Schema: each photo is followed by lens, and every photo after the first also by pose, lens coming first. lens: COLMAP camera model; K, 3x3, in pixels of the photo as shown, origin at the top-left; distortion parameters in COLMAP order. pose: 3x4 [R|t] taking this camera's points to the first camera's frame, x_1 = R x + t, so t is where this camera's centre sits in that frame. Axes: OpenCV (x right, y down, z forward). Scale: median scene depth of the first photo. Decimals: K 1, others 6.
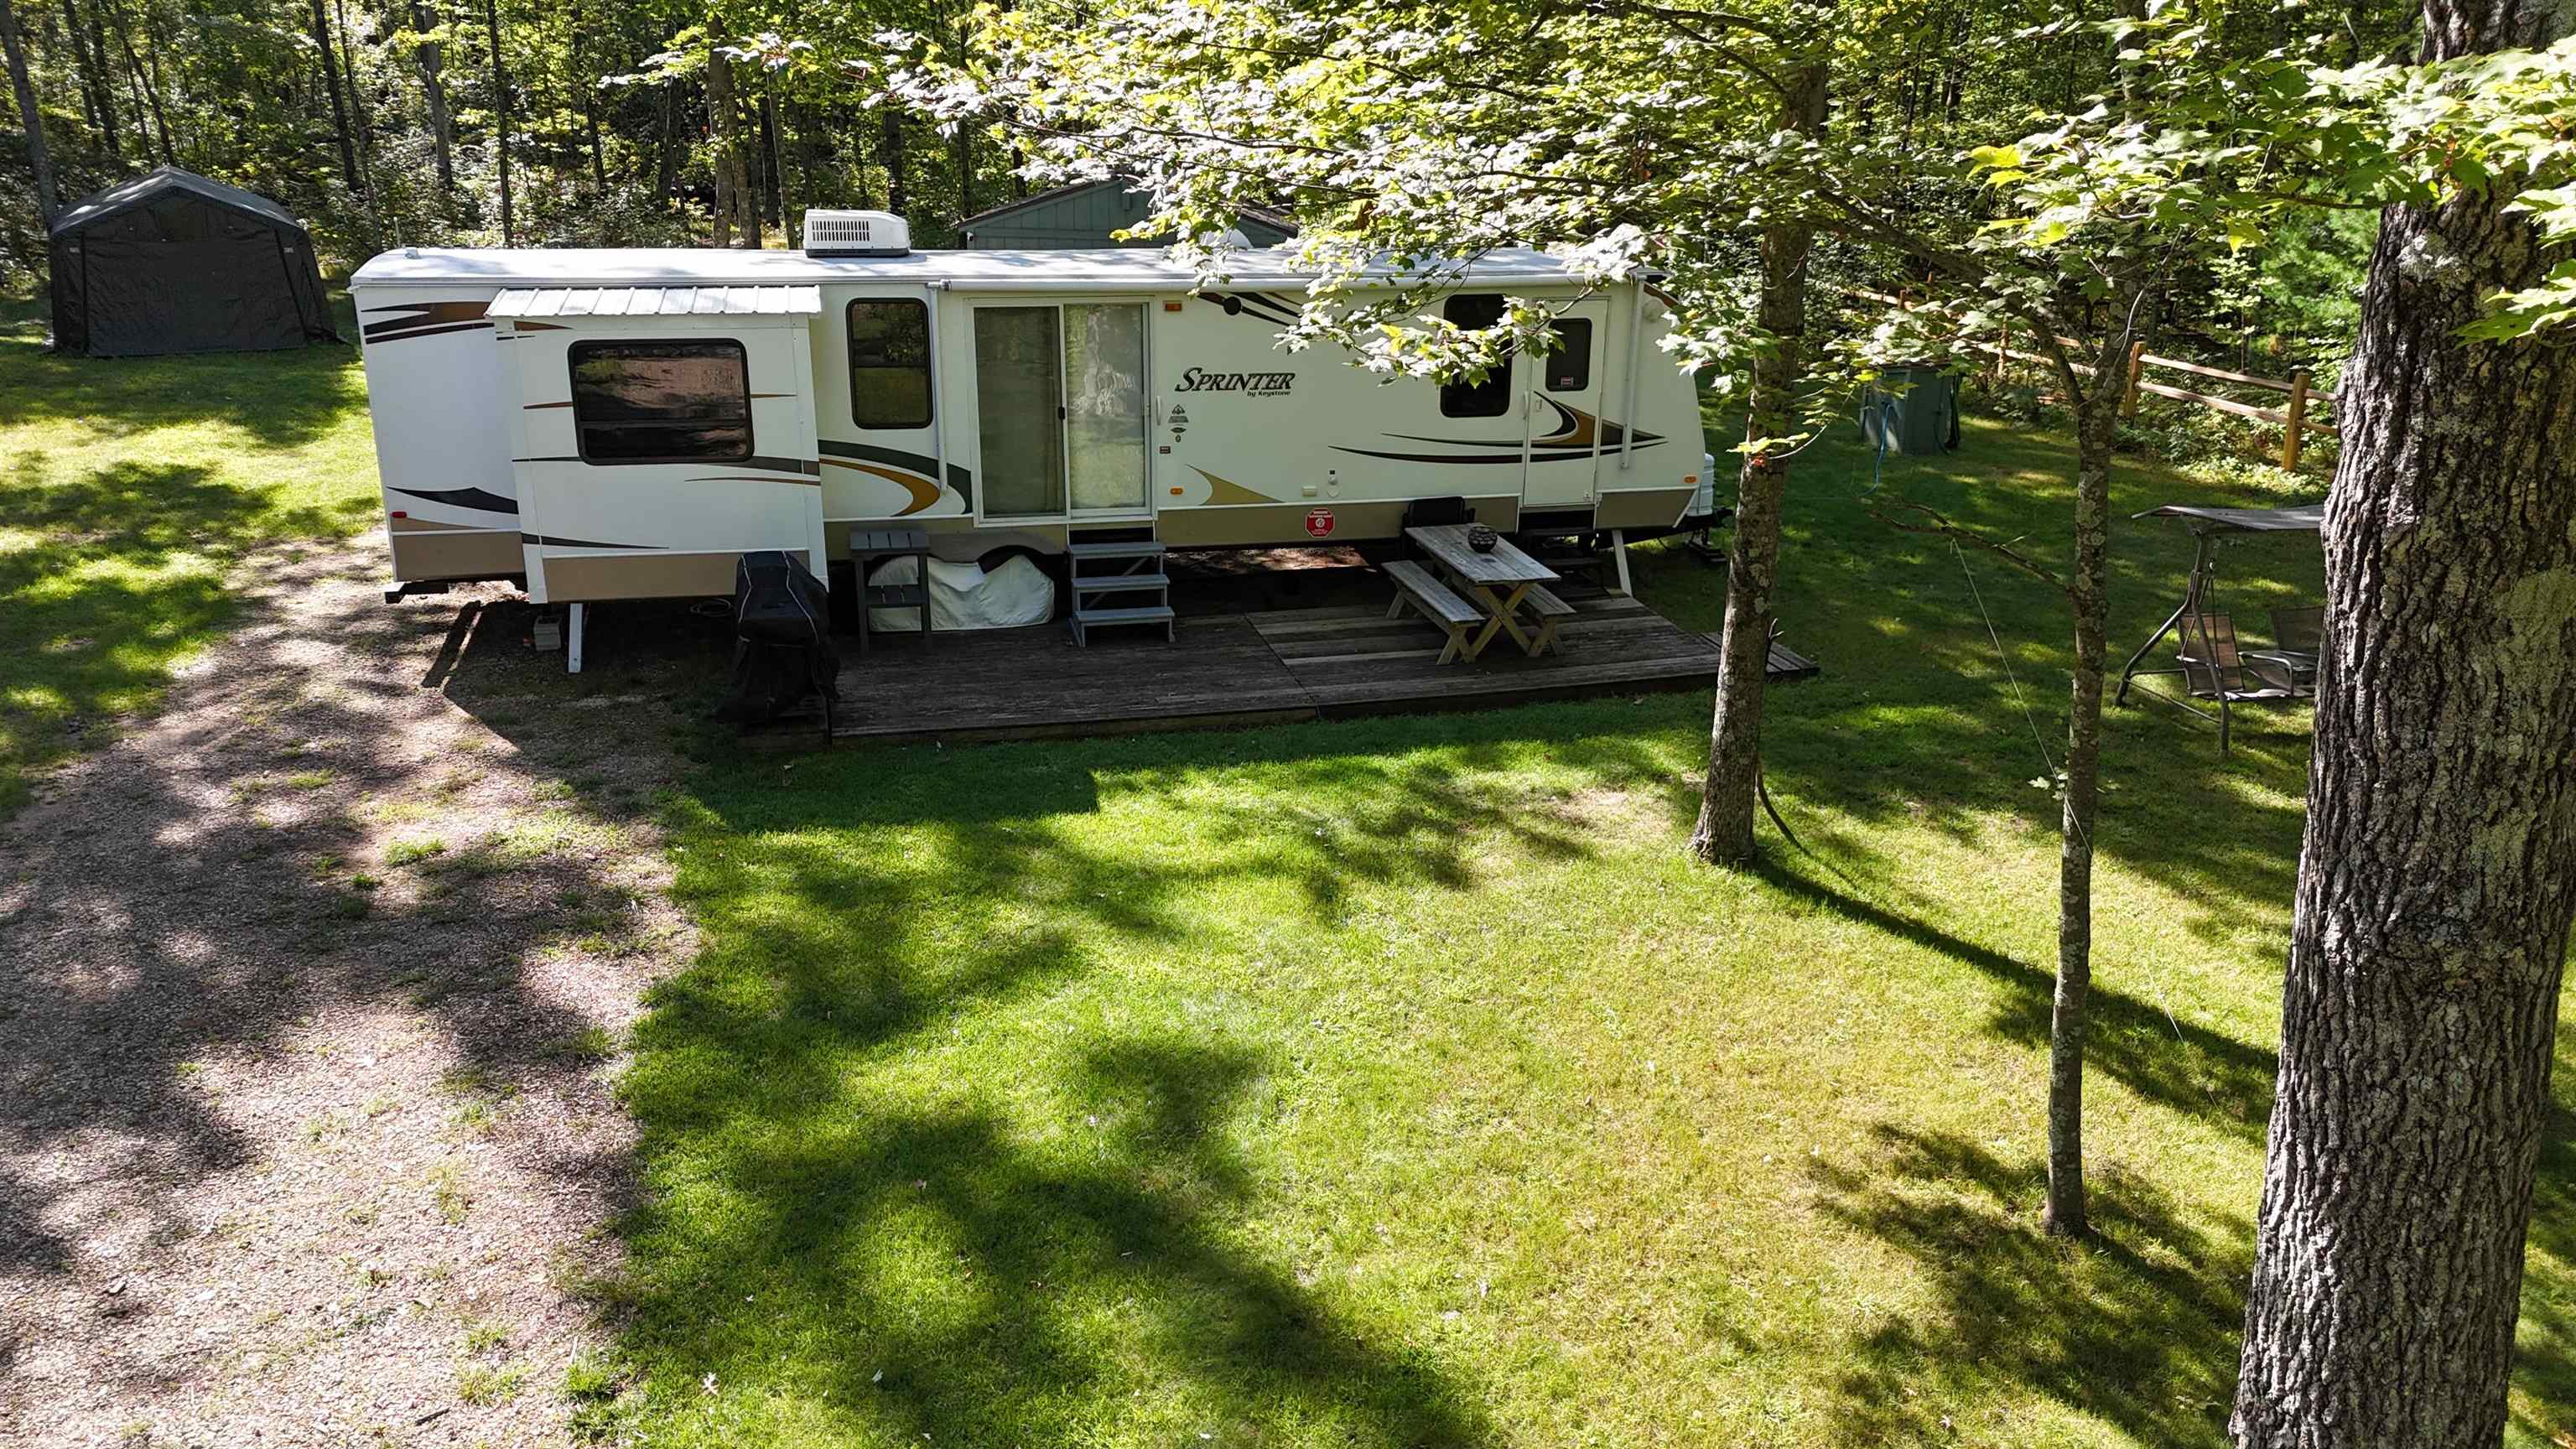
lens RADIAL K [[1870.4, 0, 1284.0], [0, 1870.4, 717.6], [0, 0, 1]] dist [0.112381, -0.097523]
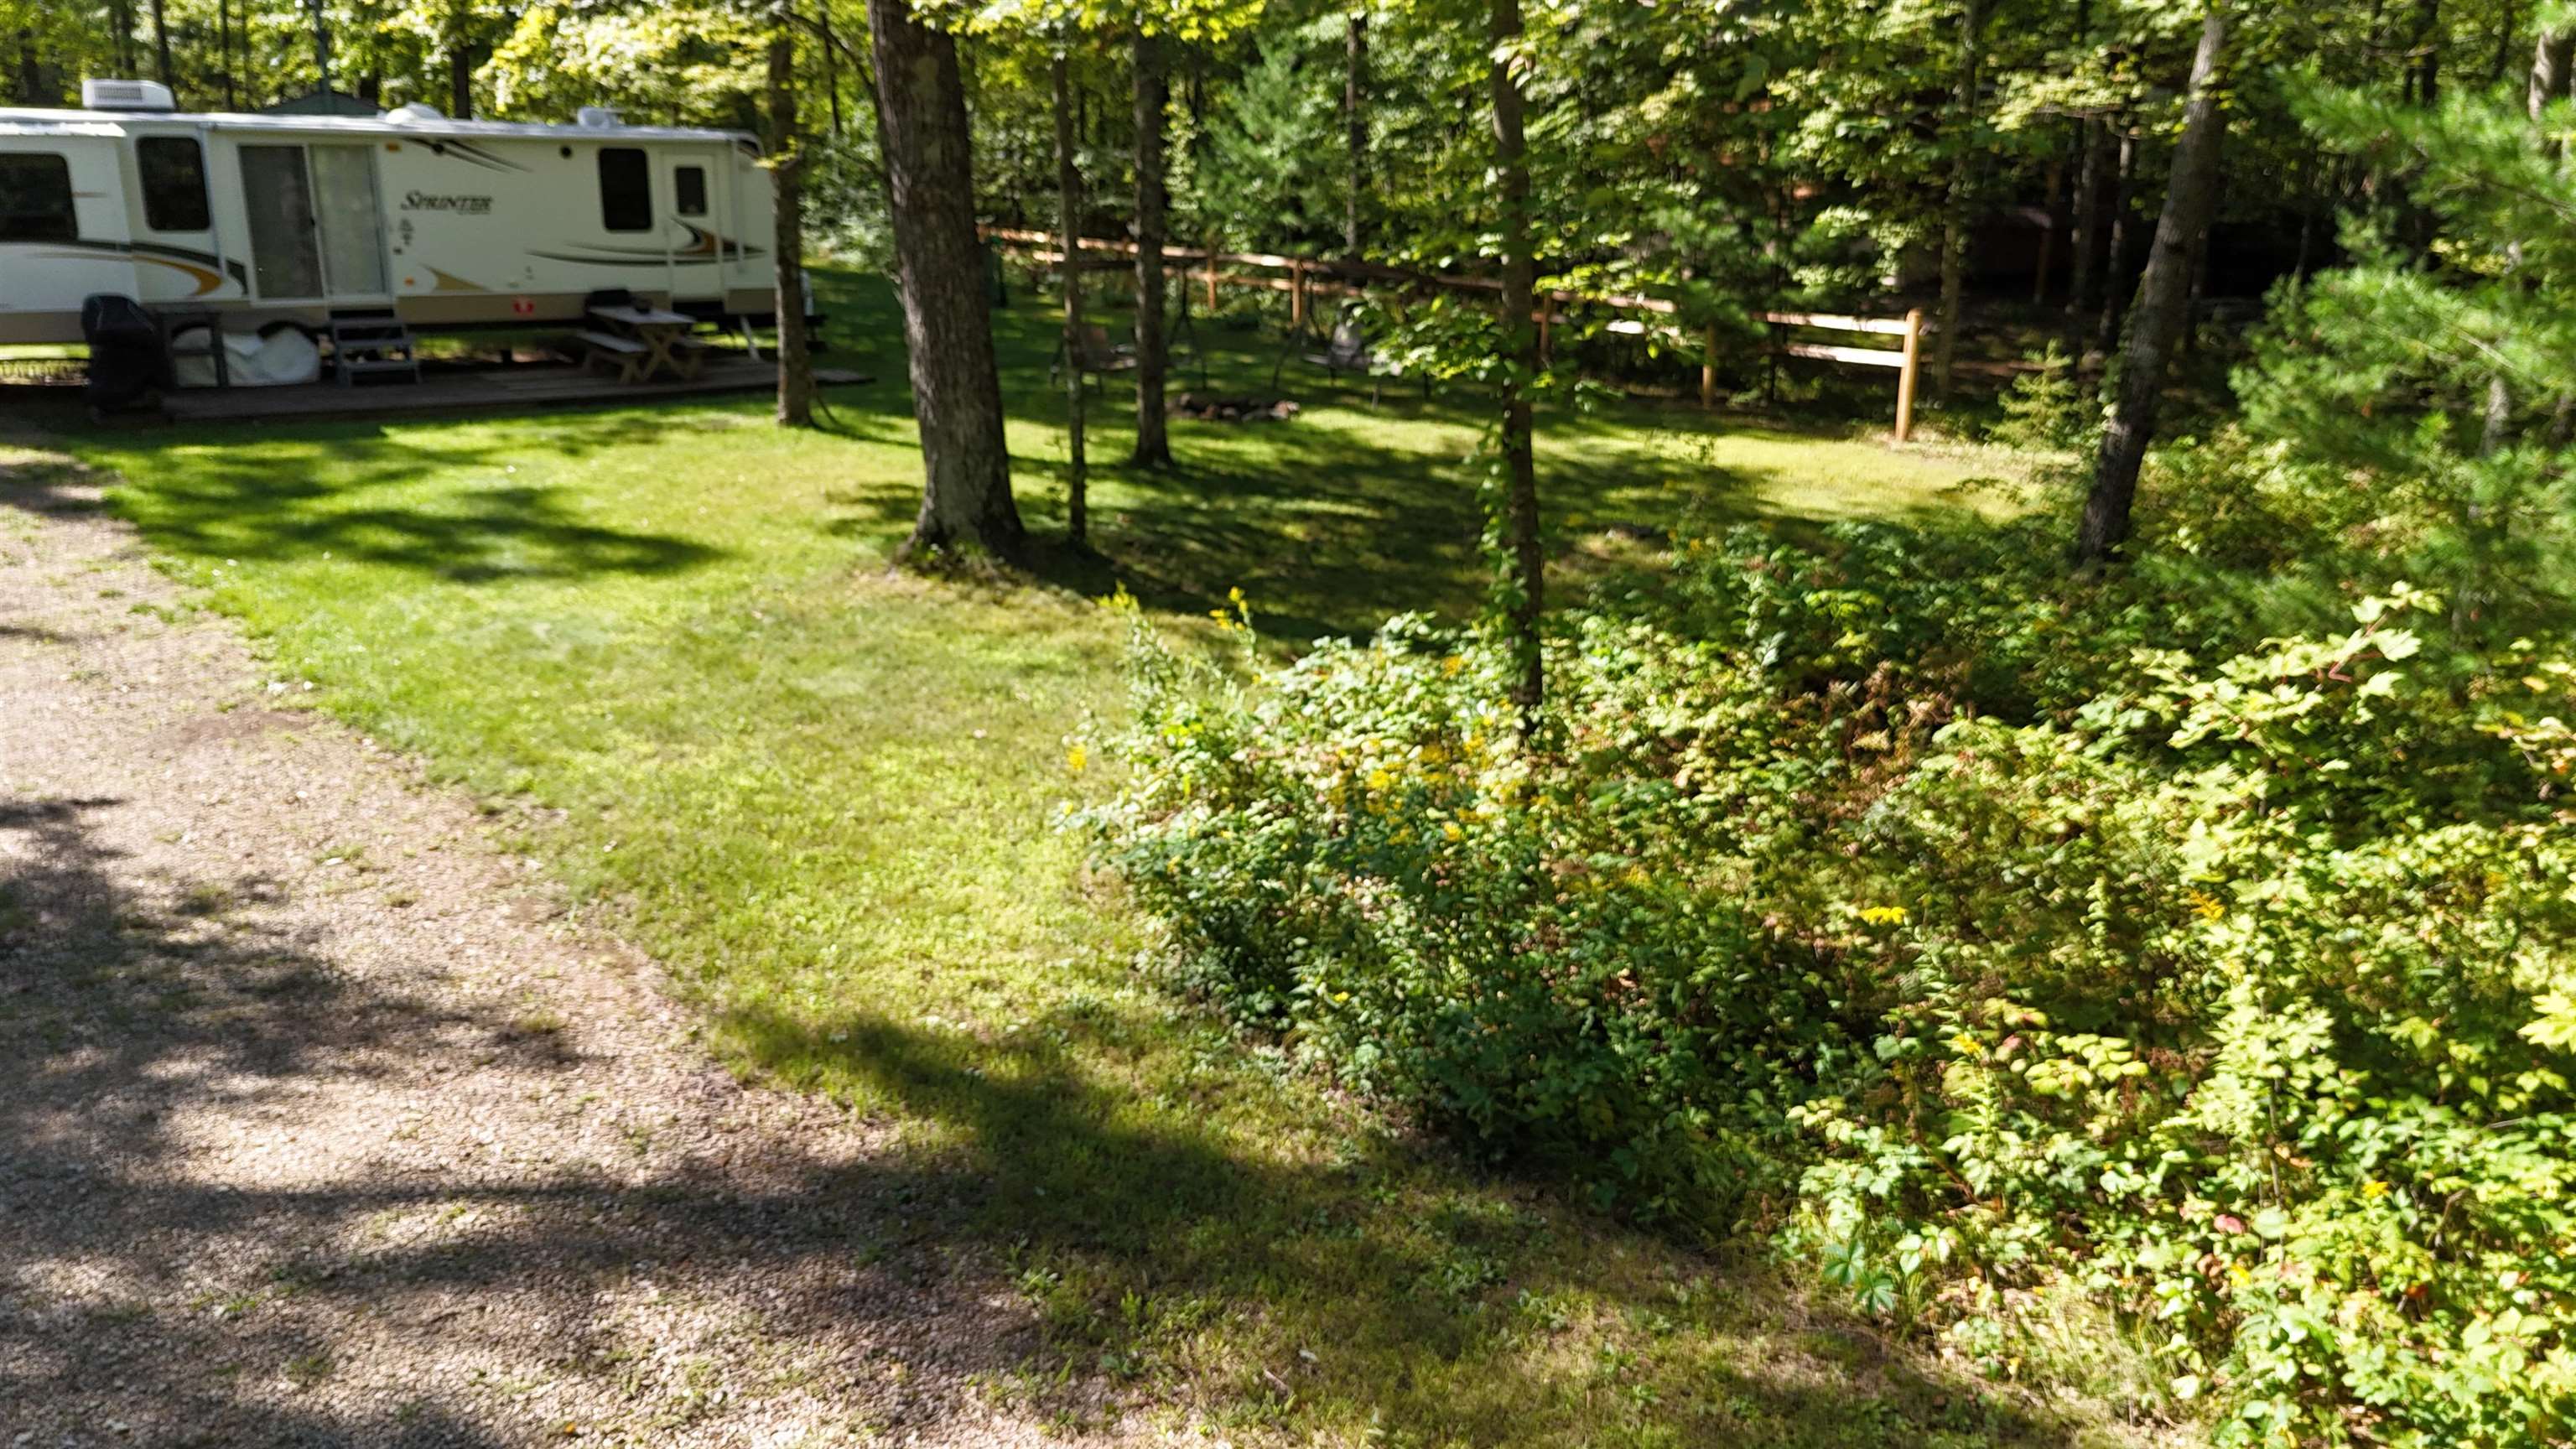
lens RADIAL K [[1870.4, 0, 1284.0], [0, 1870.4, 717.6], [0, 0, 1]] dist [0.112381, -0.097523]
pose [[0.910524, -0.106830, 0.399415, -0.070452], [0.090053, 0.994092, 0.060598, 0.181770], [-0.403529, -0.019207, 0.914765, -0.601803]]
